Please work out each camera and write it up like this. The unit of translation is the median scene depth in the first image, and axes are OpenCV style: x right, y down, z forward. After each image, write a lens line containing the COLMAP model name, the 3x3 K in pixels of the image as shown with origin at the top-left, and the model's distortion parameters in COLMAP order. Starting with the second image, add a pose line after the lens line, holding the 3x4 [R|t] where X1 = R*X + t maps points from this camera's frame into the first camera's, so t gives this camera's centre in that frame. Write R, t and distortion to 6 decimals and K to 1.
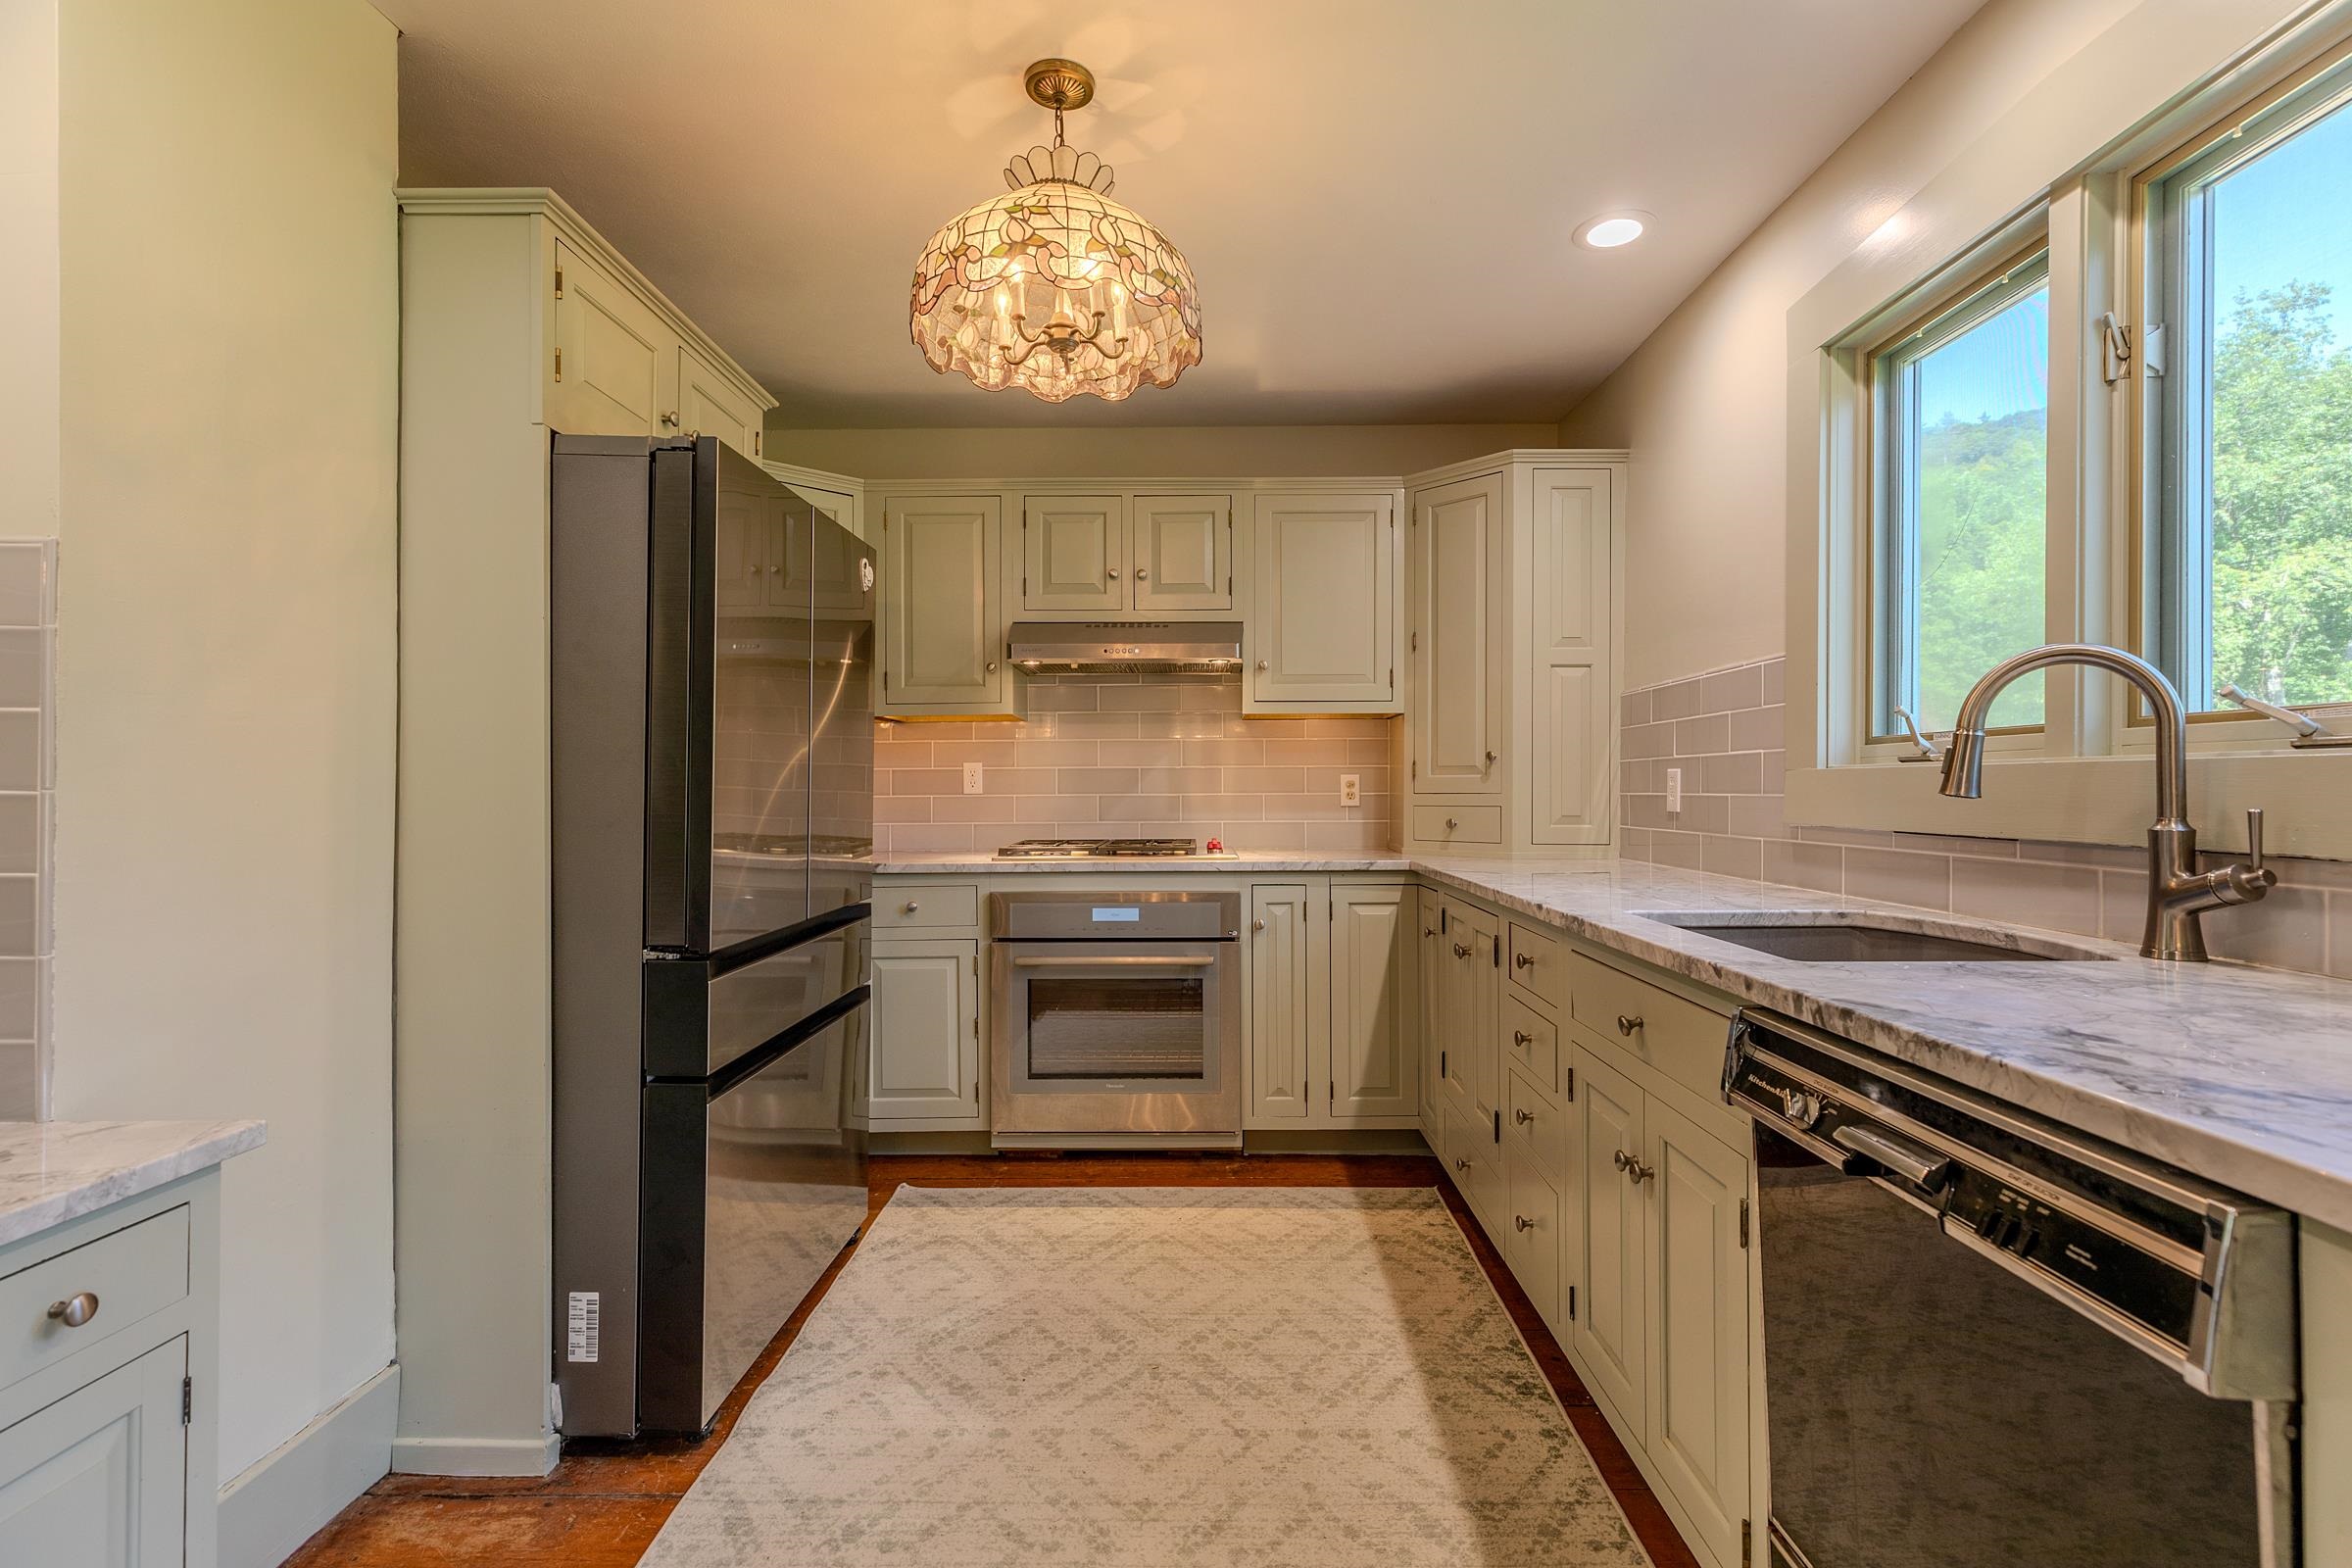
lens RADIAL K [[1090.6, 0, 1179.1], [0, 1090.6, 764.9], [0, 0, 1]] dist [0.020001, 0.000040]
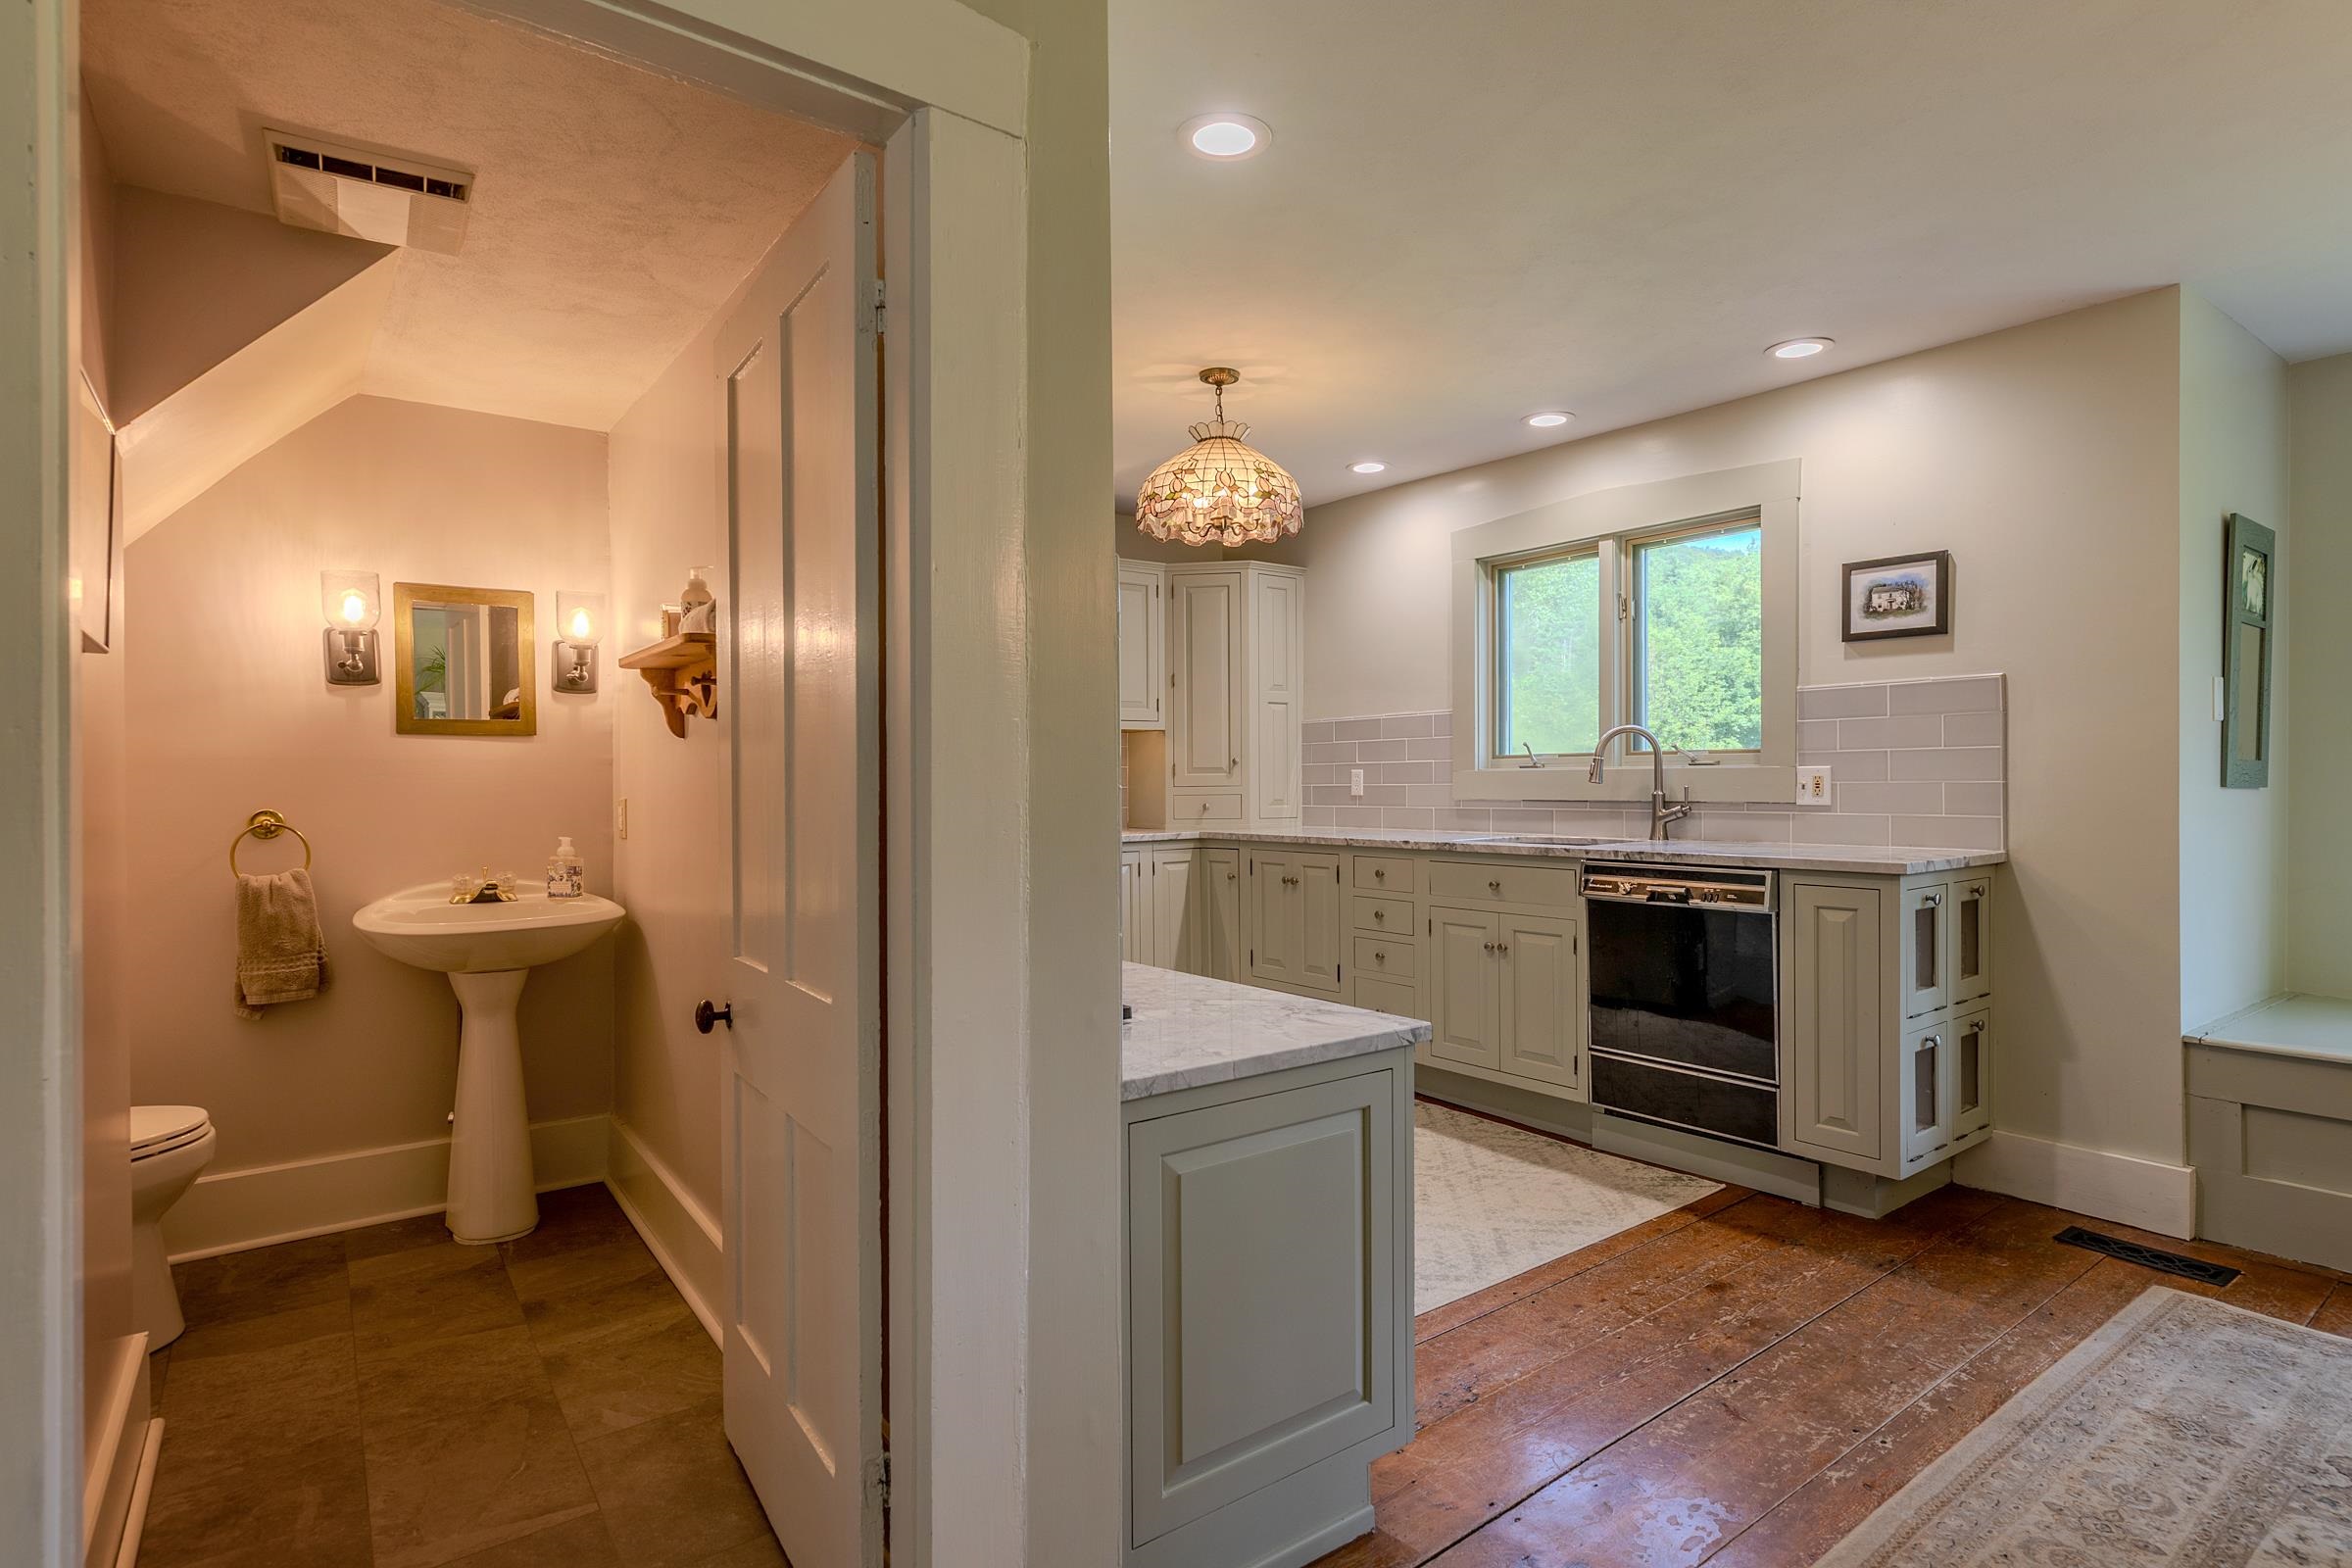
lens RADIAL K [[1213.9, 0, 1183.8], [0, 1213.9, 754.8], [0, 0, 1]] dist [-0.011070, 0.000963]
pose [[0.801636, 0.008063, 0.597759, -1.261477], [-0.005116, 0.999965, -0.006627, -0.008811], [-0.597791, 0.002254, 0.801649, -0.487279]]
